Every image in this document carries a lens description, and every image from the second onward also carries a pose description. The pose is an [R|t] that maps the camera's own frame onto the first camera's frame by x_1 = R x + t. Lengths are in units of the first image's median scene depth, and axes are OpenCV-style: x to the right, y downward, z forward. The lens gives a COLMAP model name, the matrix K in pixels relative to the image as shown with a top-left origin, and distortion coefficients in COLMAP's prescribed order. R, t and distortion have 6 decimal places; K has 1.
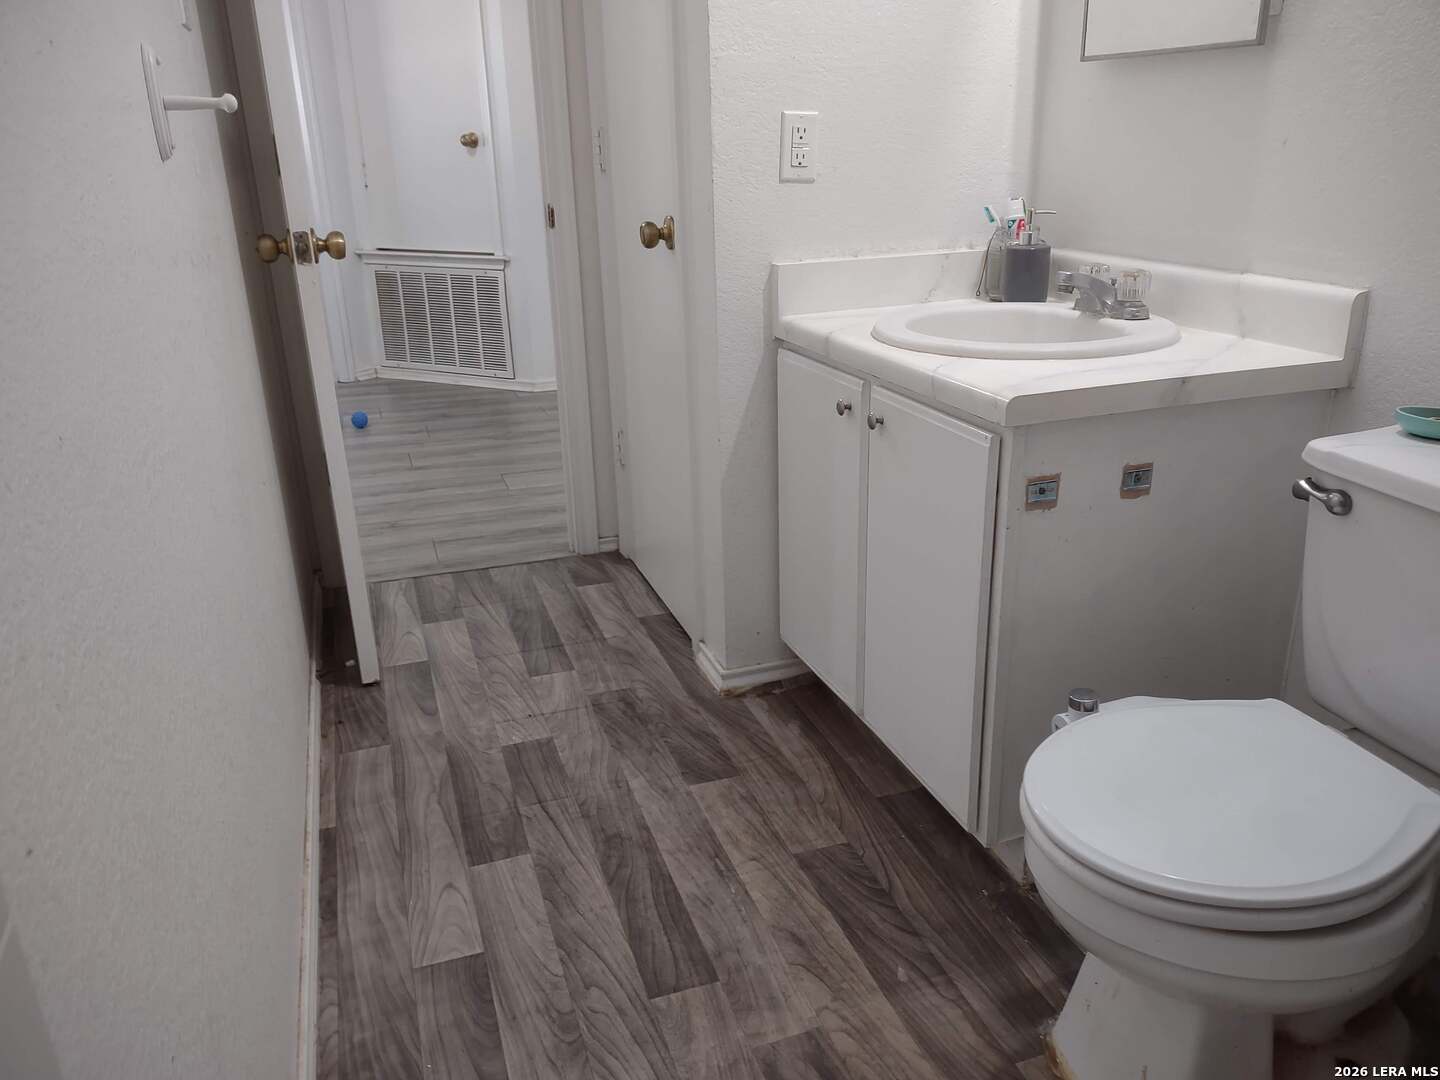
lens RADIAL K [[1077.8, 0, 646.2], [0, 1077.8, 507.8], [0, 0, 1]] dist [0.073607, -0.082408]
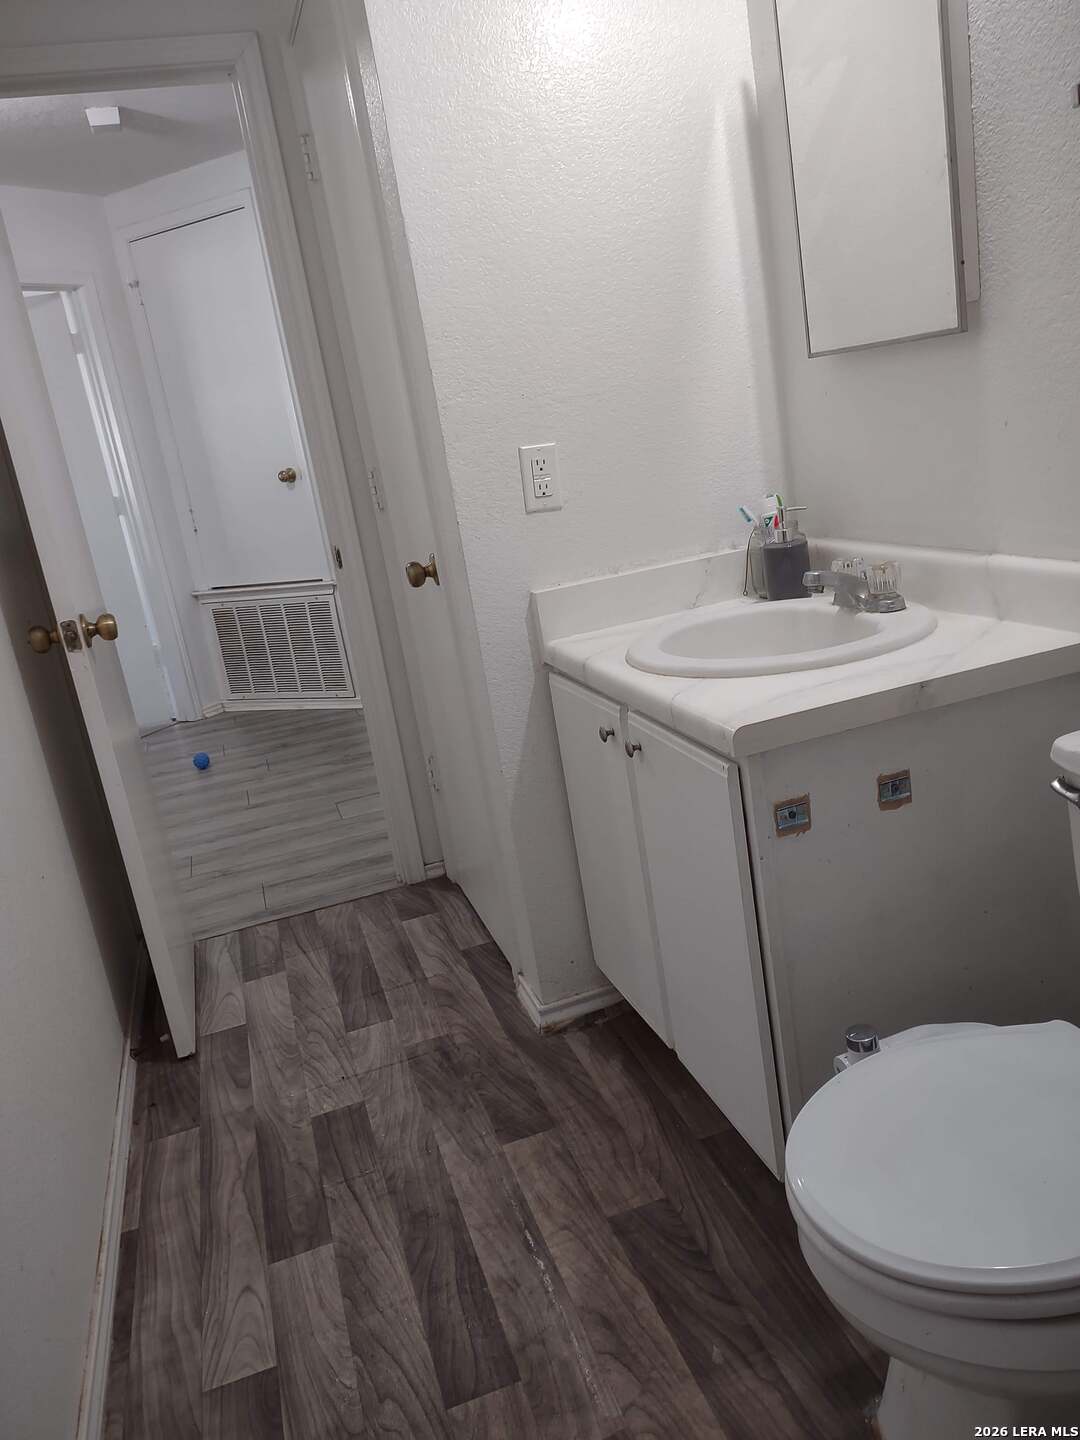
lens RADIAL K [[1077.8, 0, 474.2], [0, 1077.8, 692.1], [0, 0, 1]] dist [0.073607, -0.082408]
pose [[0.991128, -0.121078, -0.054814, 0.116111], [0.115799, 0.989098, -0.090973, -0.052750], [0.065231, 0.083819, 0.994344, 0.012762]]
